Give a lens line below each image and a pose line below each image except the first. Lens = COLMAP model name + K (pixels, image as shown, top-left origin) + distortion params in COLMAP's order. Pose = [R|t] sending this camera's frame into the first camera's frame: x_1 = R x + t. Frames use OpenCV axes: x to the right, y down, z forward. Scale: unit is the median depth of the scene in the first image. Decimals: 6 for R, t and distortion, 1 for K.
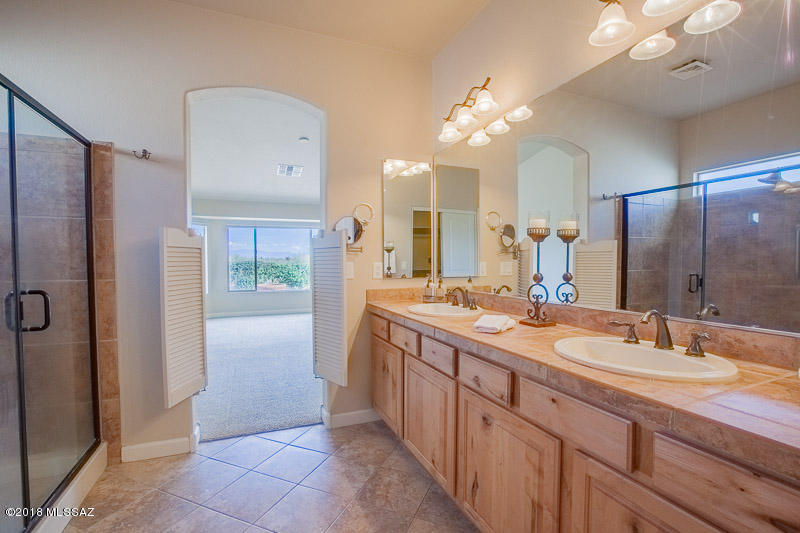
lens RADIAL K [[374.4, 0, 403.4], [0, 374.4, 267.3], [0, 0, 1]] dist [-0.034566, 0.008137]
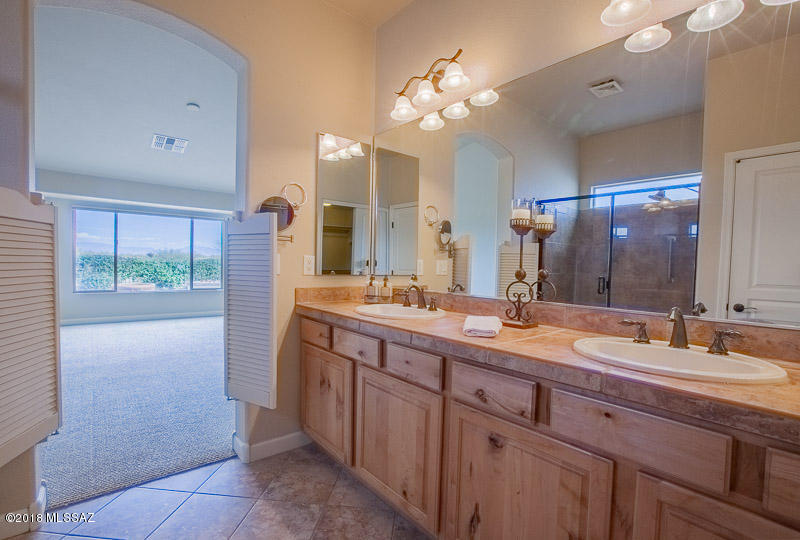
lens RADIAL K [[374.4, 0, 408.4], [0, 374.4, 275.3], [0, 0, 1]] dist [-0.034566, 0.008137]
pose [[0.949390, 0.017697, 0.313602, -0.136317], [-0.022048, 0.999704, 0.010333, 0.020015], [-0.313326, -0.016724, 0.949498, 0.163443]]
